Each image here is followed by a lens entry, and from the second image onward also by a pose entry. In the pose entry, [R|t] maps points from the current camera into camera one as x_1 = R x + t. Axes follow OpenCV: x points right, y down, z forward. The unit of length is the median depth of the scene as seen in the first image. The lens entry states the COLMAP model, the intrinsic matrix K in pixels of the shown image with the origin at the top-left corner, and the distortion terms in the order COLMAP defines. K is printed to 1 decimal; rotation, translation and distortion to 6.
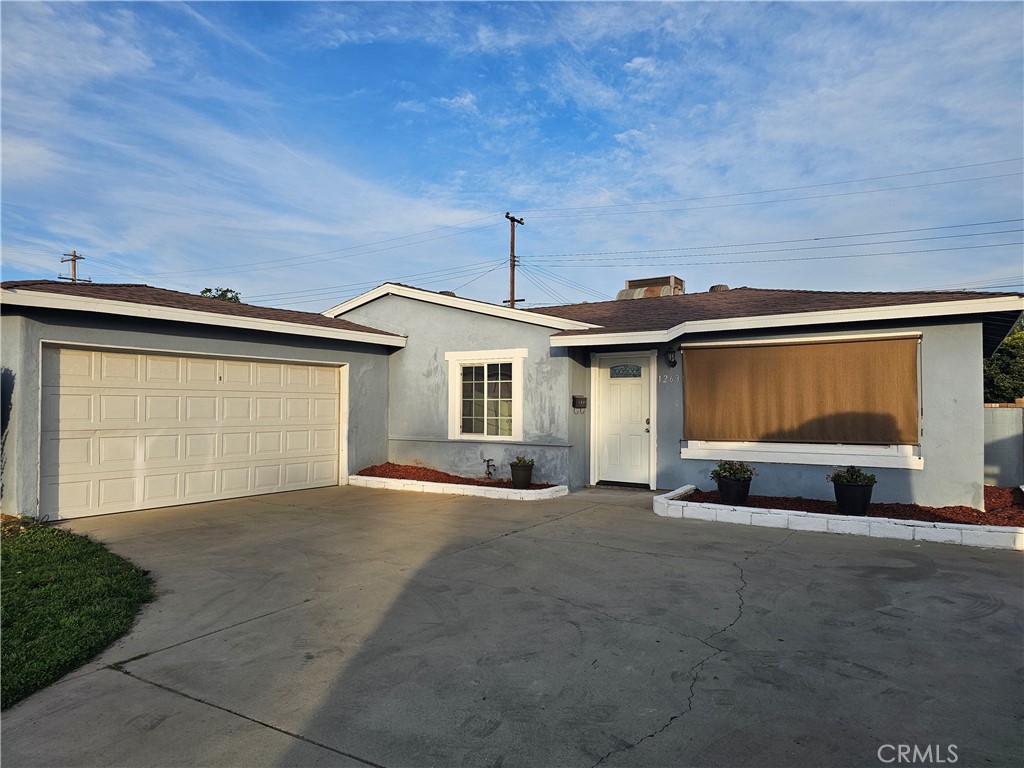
lens RADIAL K [[674.1, 0, 487.3], [0, 674.1, 387.5], [0, 0, 1]] dist [0.056606, -0.065267]
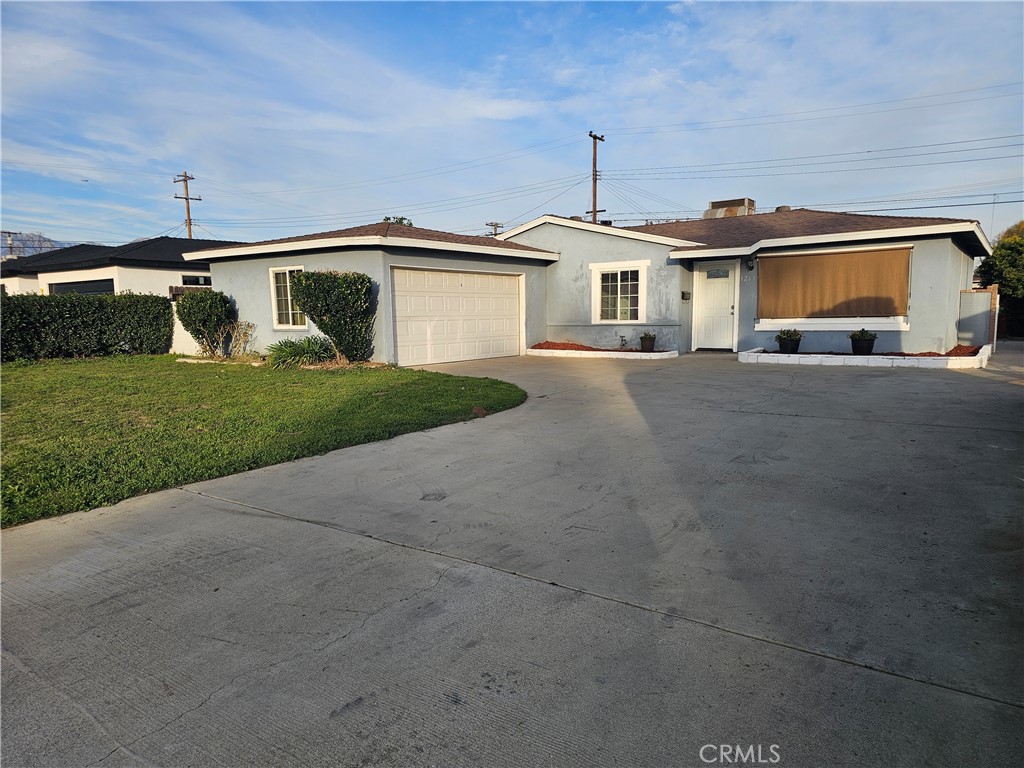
lens RADIAL K [[673.3, 0, 512.0], [0, 673.3, 384.0], [0, 0, 1]] dist [0.071222, -0.065758]
pose [[0.999159, -0.015247, -0.038062, -0.192236], [0.020248, 0.990683, 0.134672, 0.005495], [0.035654, -0.135329, 0.990159, -0.520527]]
